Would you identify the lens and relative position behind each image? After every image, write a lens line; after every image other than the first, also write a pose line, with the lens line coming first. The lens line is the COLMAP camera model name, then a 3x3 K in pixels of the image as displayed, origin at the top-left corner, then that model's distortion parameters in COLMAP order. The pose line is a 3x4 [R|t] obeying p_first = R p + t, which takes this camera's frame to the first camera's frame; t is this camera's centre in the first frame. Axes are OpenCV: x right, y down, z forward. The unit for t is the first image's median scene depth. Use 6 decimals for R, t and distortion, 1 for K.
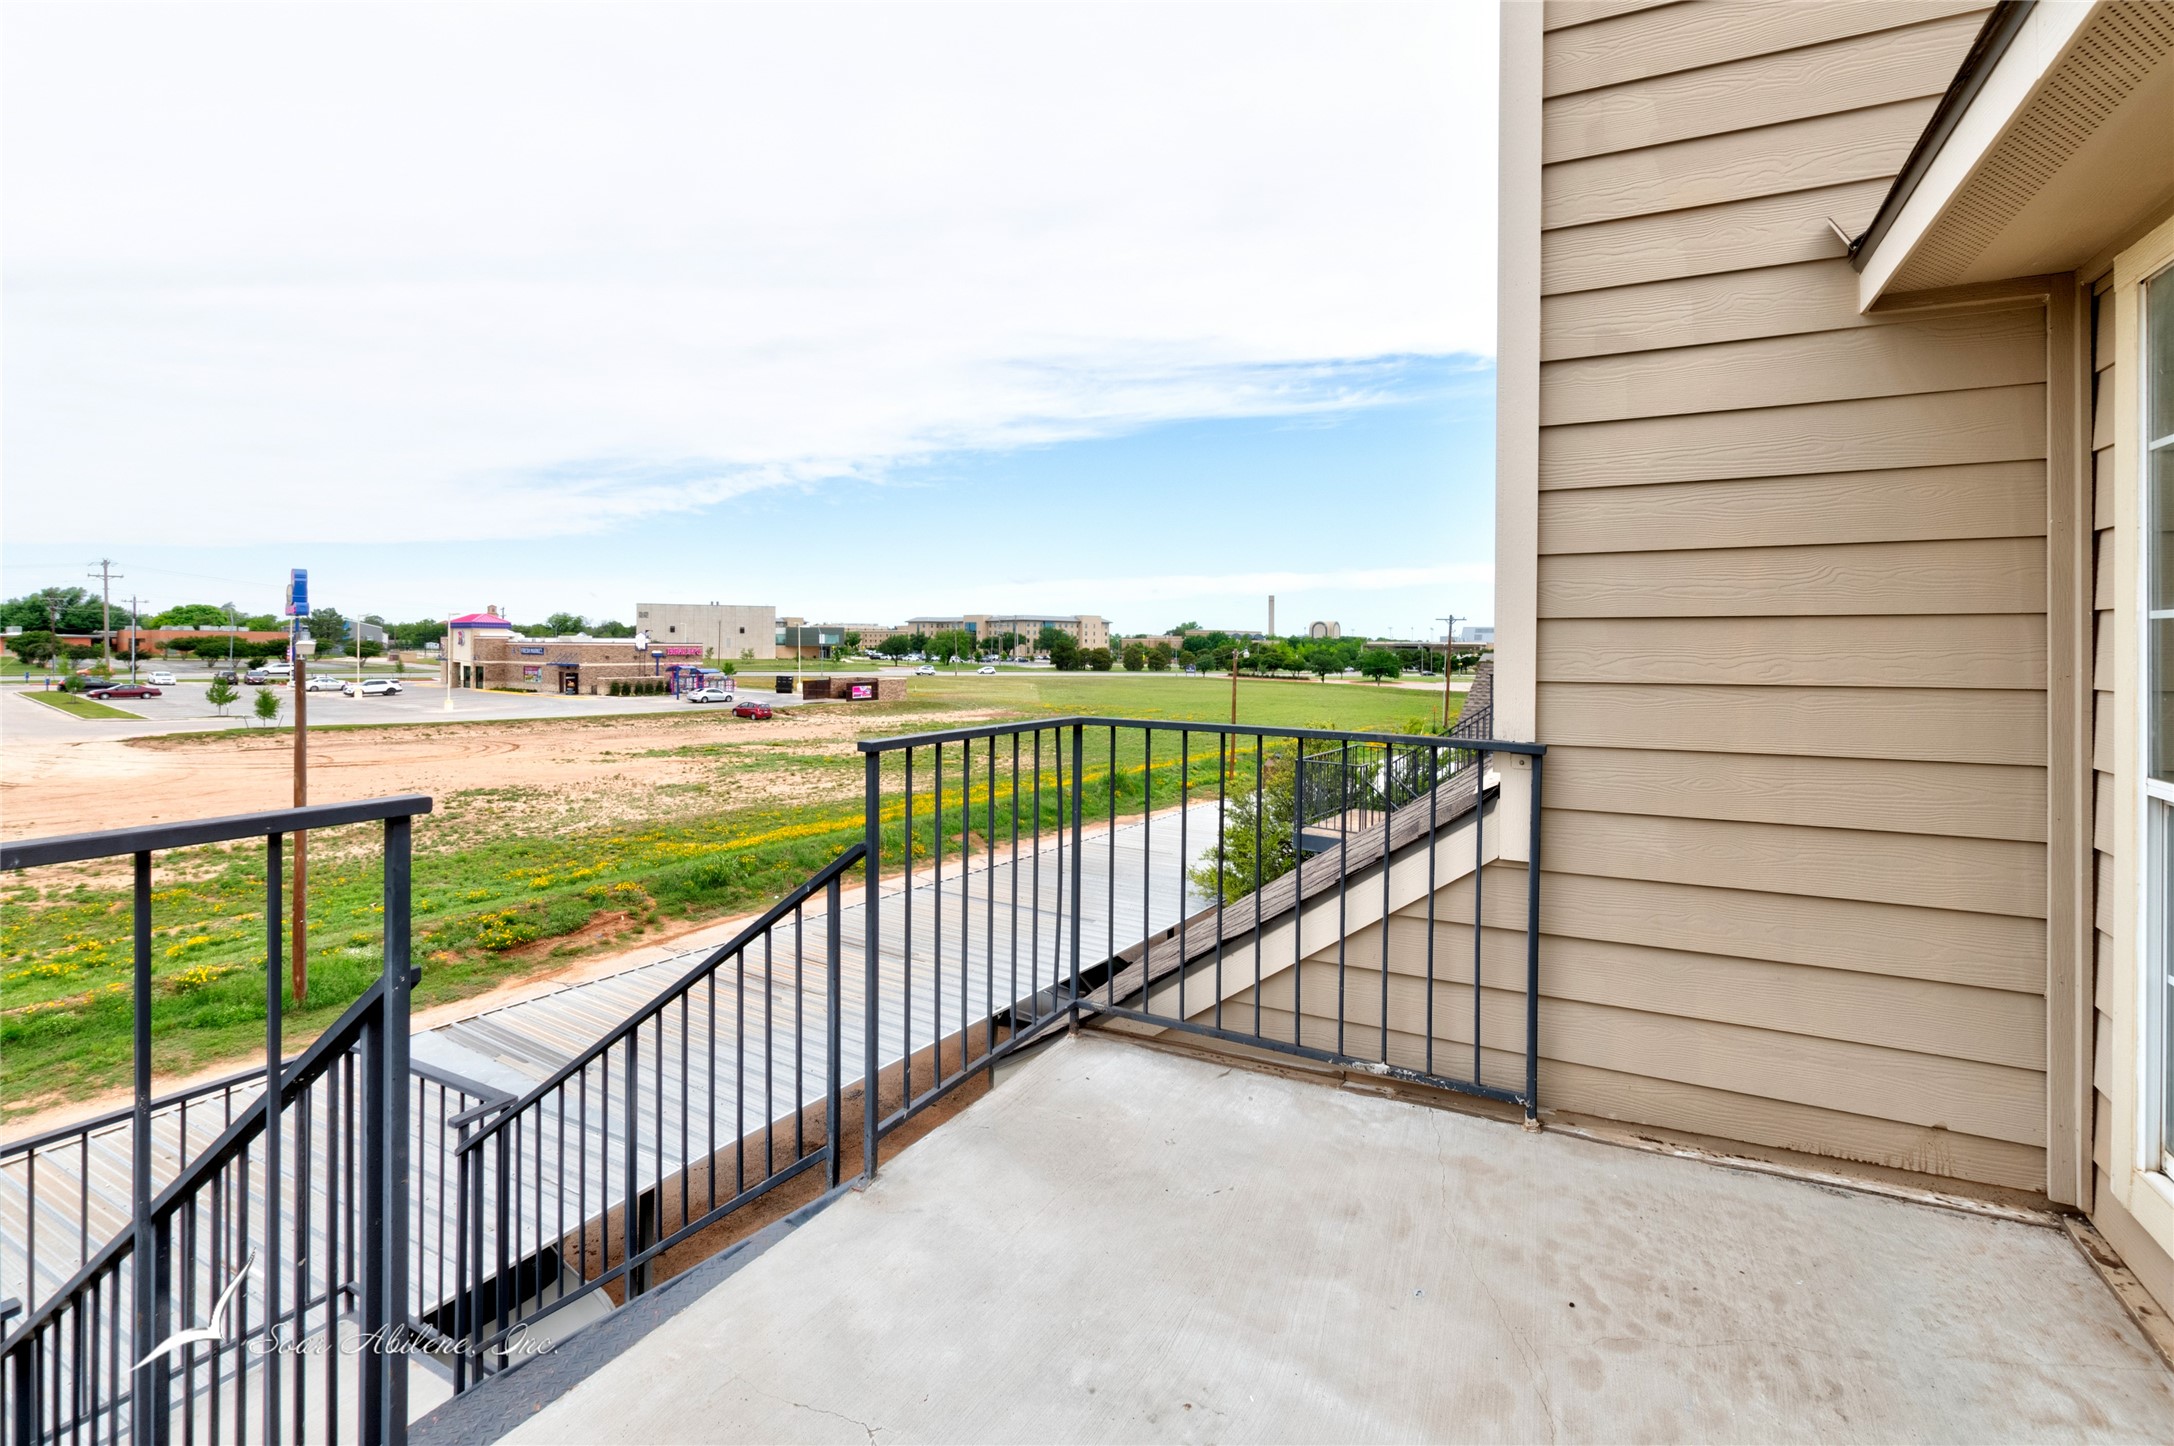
lens RADIAL K [[950.3, 0, 1094.4], [0, 950.3, 686.3], [0, 0, 1]] dist [0.002451, -0.003011]
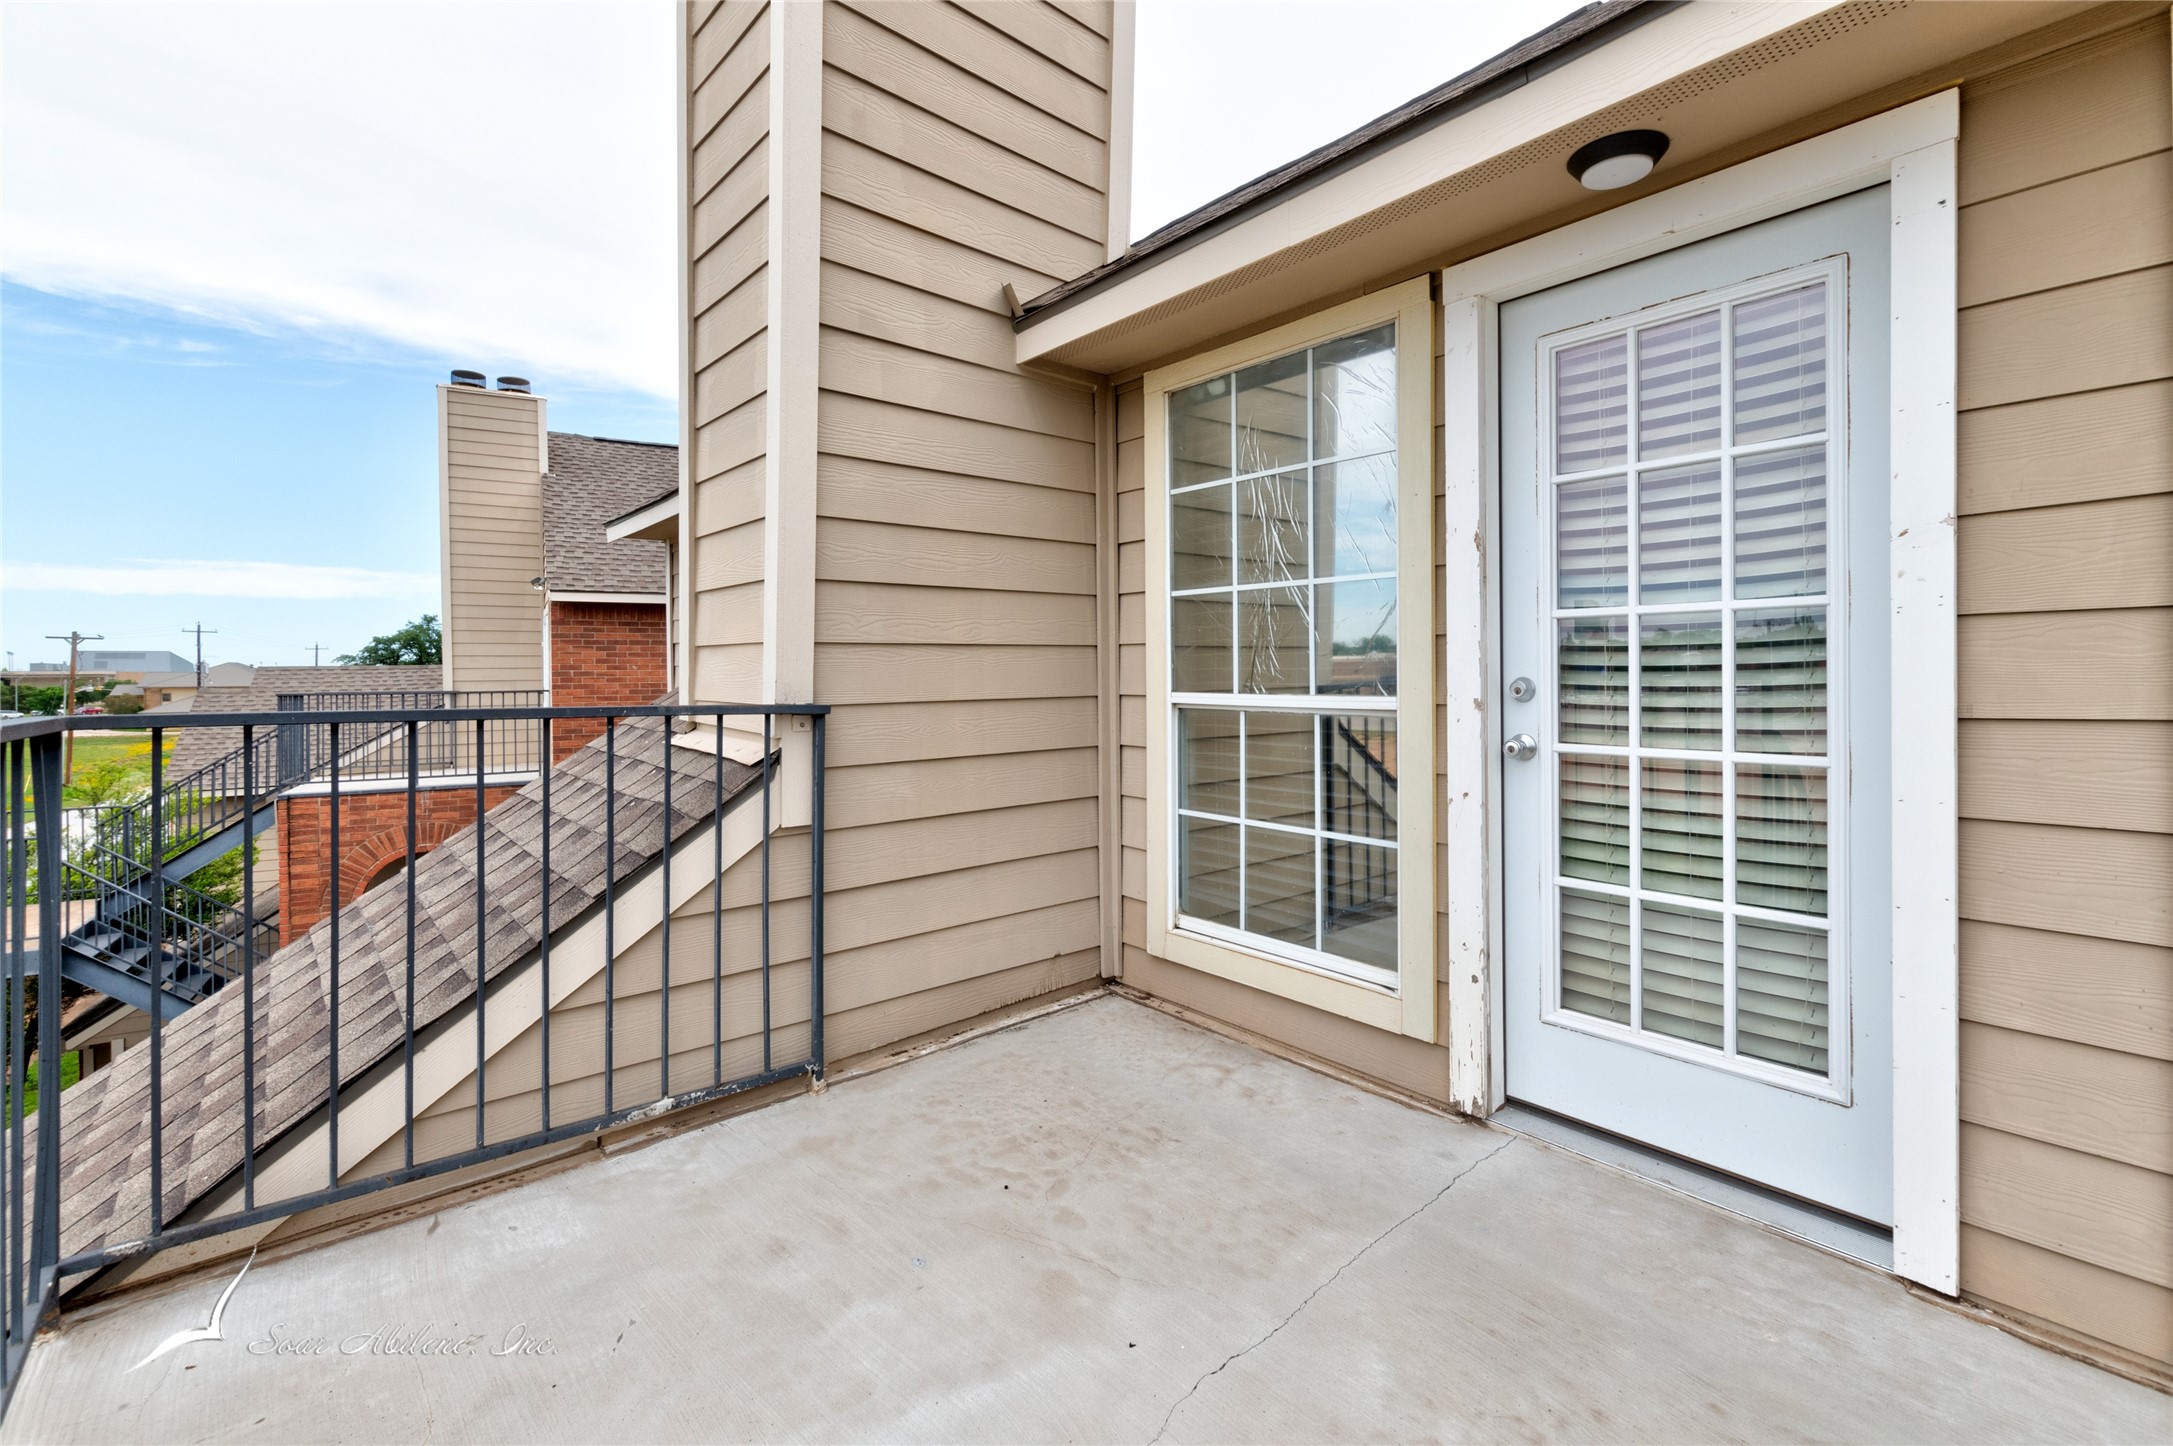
lens RADIAL K [[939.8, 0, 1100.1], [0, 939.8, 699.4], [0, 0, 1]] dist [0.001158, -0.000814]
pose [[0.388787, -0.038457, 0.920525, -0.344513], [0.048356, 0.998603, 0.021296, 0.051230], [-0.920058, 0.036233, 0.390103, 0.353255]]
